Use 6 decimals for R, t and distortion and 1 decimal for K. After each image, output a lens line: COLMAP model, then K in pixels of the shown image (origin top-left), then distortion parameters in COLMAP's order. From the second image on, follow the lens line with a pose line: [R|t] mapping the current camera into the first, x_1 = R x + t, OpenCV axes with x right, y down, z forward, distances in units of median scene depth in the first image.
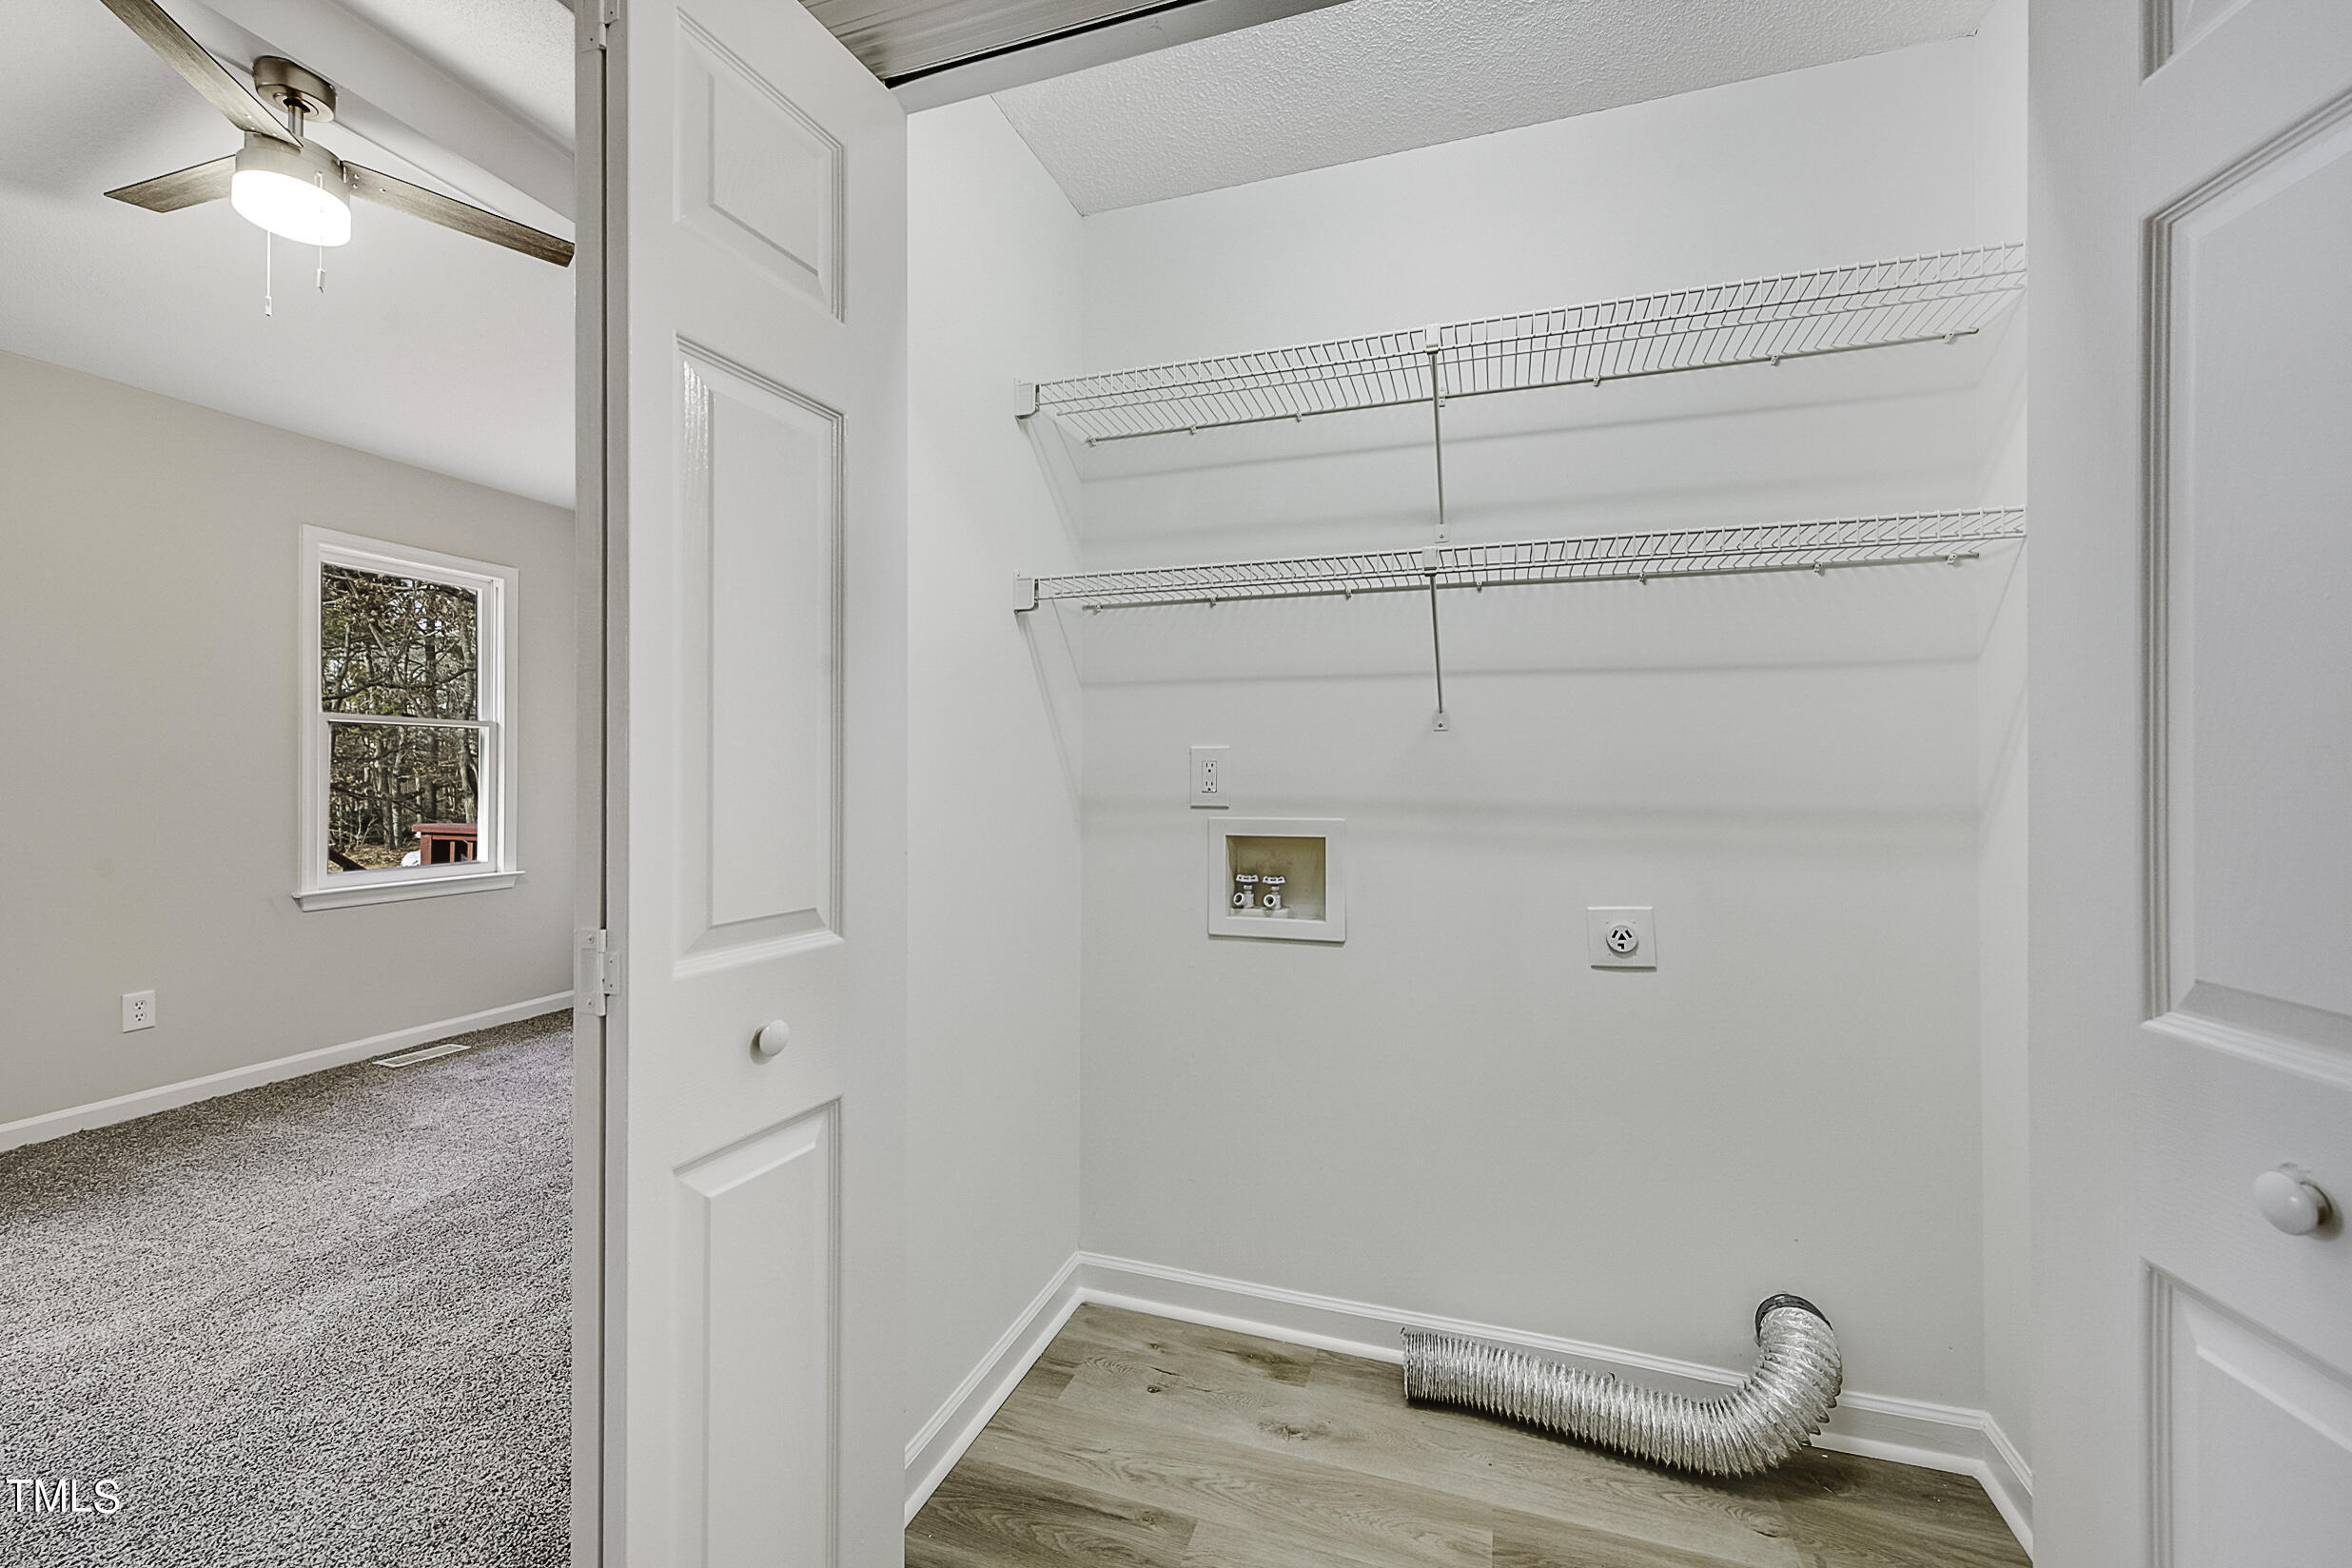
lens RADIAL K [[962.3, 0, 1176.0], [0, 962.3, 784.0], [0, 0, 1]] dist [0.000130, 0.000061]
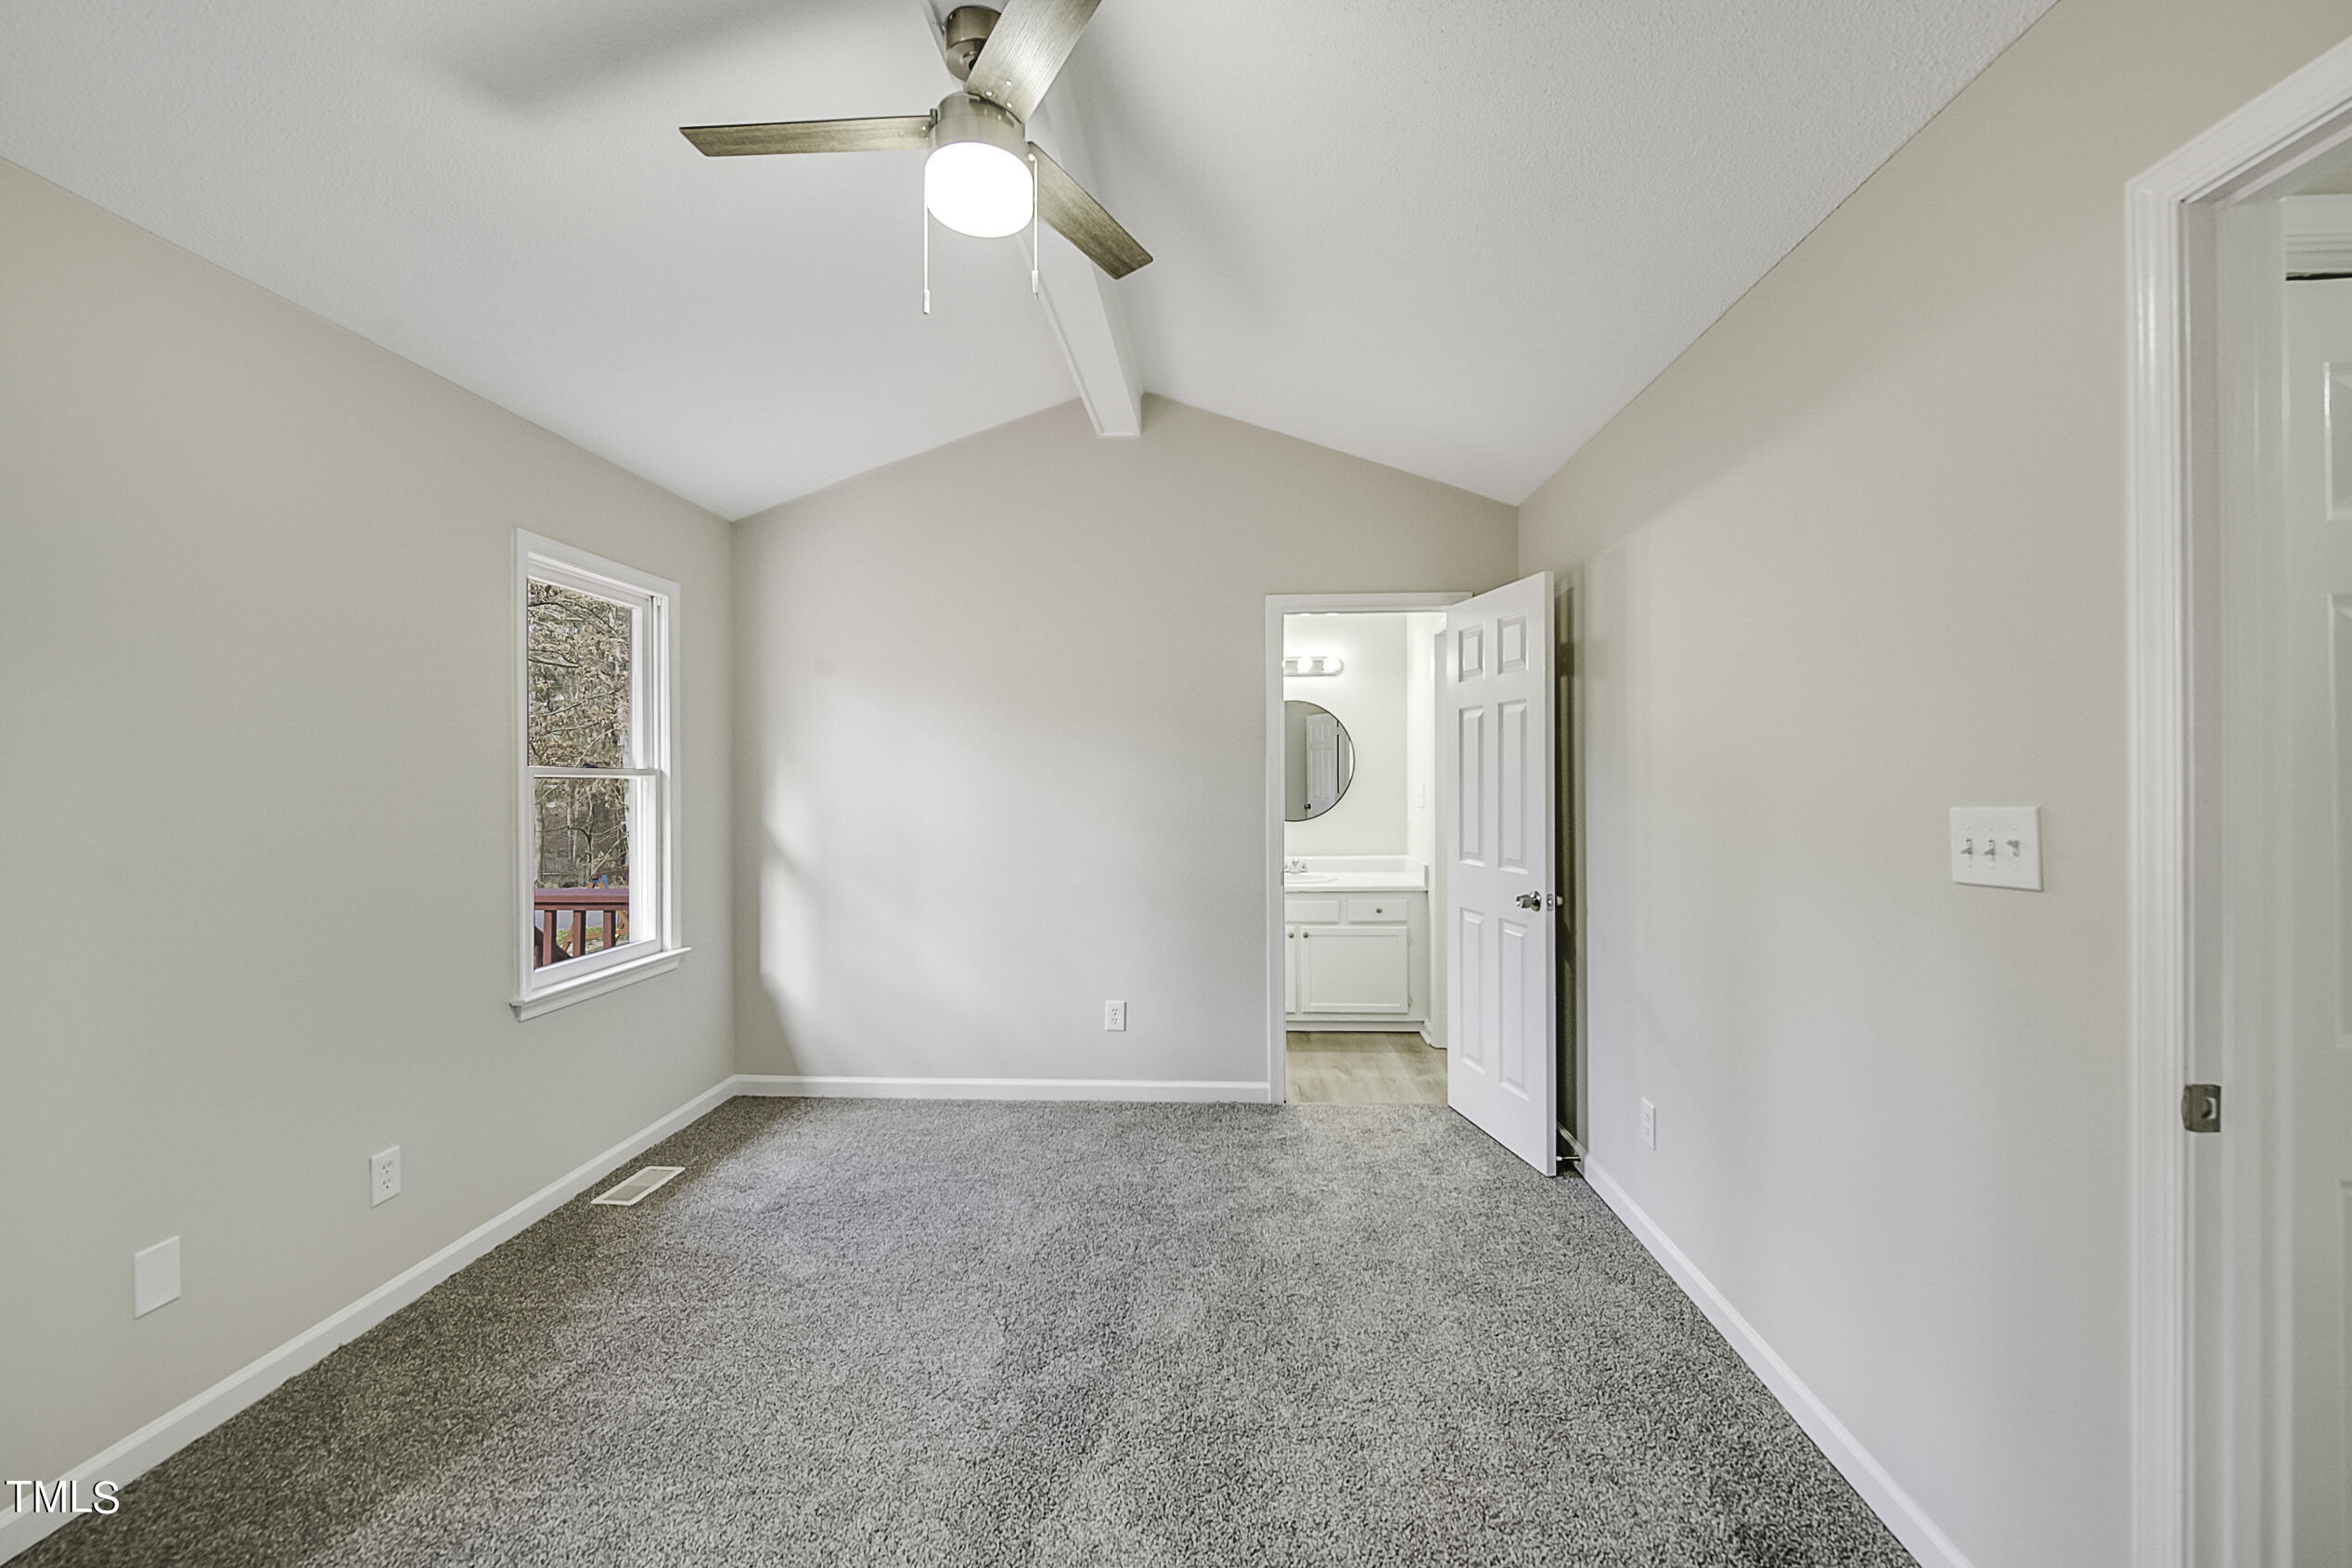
lens RADIAL K [[974.4, 0, 1176.0], [0, 974.4, 784.0], [0, 0, 1]] dist [-0.005289, -0.000335]
pose [[0.963311, -0.011216, 0.268153, -0.615447], [0.013099, 0.999901, -0.005231, -0.050906], [-0.268067, 0.008552, 0.963362, 0.095486]]
